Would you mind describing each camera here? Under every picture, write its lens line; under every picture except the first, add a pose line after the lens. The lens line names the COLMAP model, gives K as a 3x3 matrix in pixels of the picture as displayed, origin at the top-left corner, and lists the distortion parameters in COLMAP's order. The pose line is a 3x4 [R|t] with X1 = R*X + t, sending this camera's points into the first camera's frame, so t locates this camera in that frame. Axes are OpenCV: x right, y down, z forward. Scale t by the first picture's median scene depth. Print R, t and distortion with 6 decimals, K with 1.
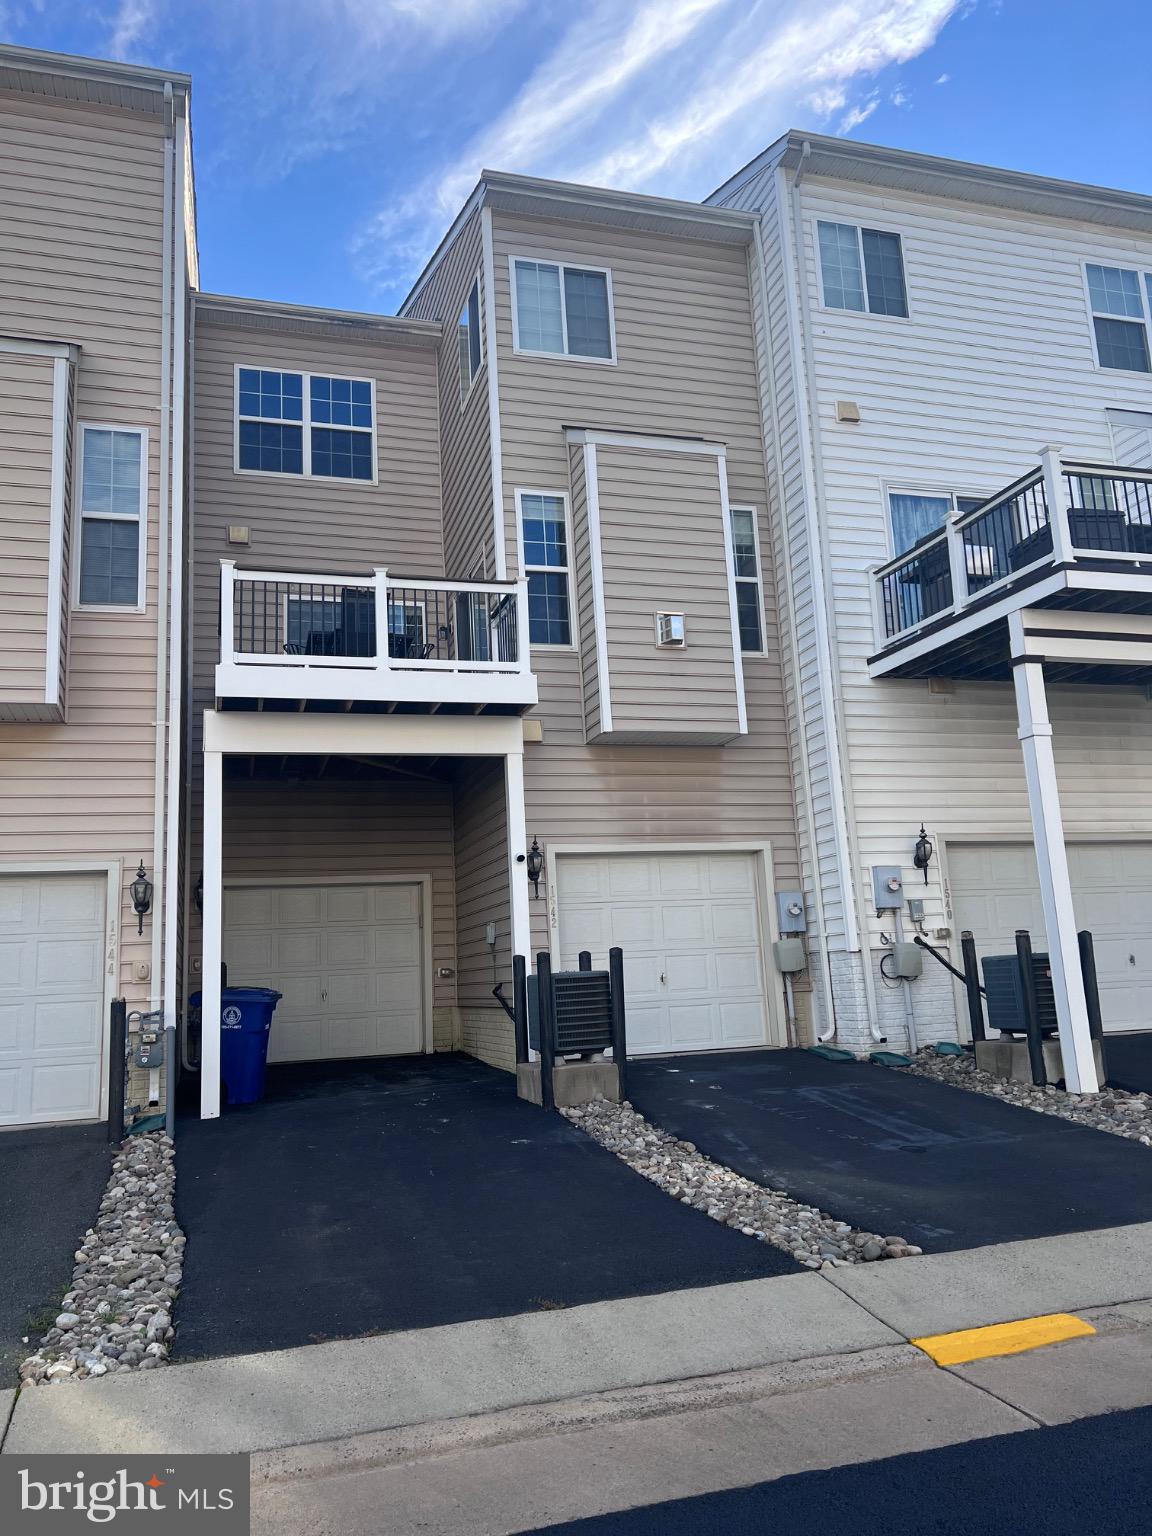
lens RADIAL K [[1149.8, 0, 576.0], [0, 1149.8, 768.0], [0, 0, 1]] dist [0.052904, -0.065028]
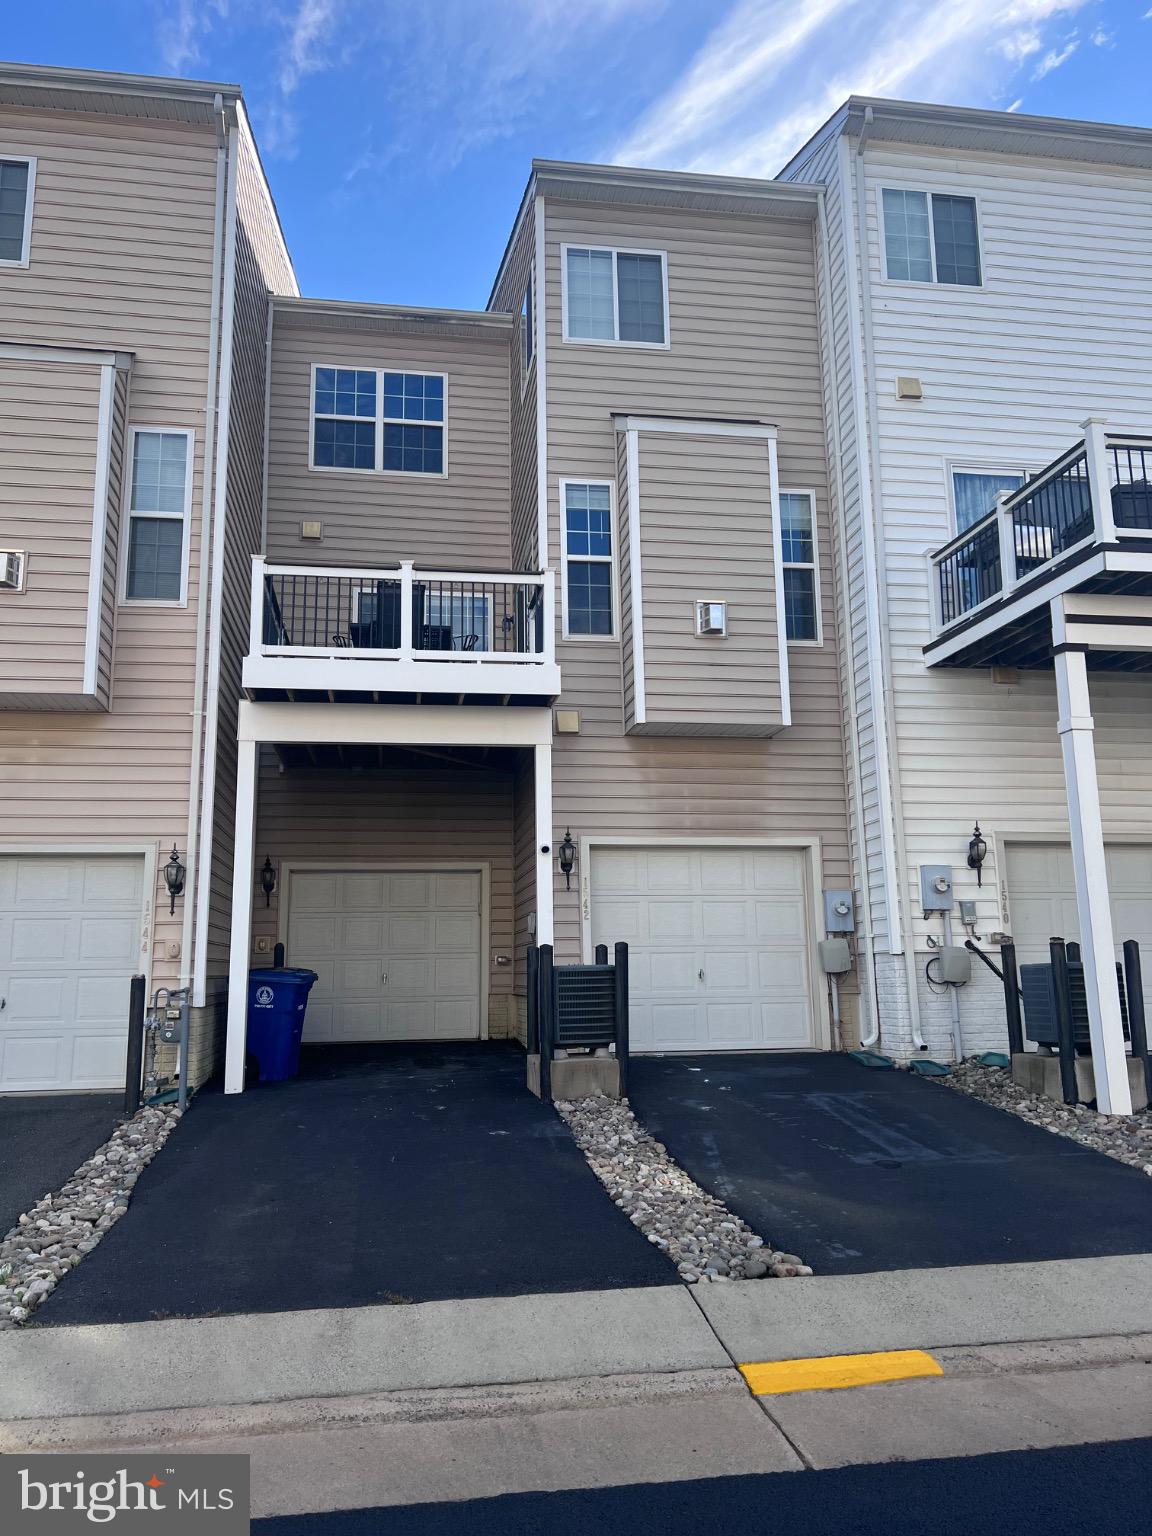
lens RADIAL K [[1150.4, 0, 575.4], [0, 1150.4, 764.4], [0, 0, 1]] dist [0.051844, -0.060418]
pose [[0.989558, 0.010043, -0.143786, 0.117625], [-0.009074, 0.999932, 0.007390, -0.002793], [0.143850, -0.006008, 0.989581, 0.015646]]
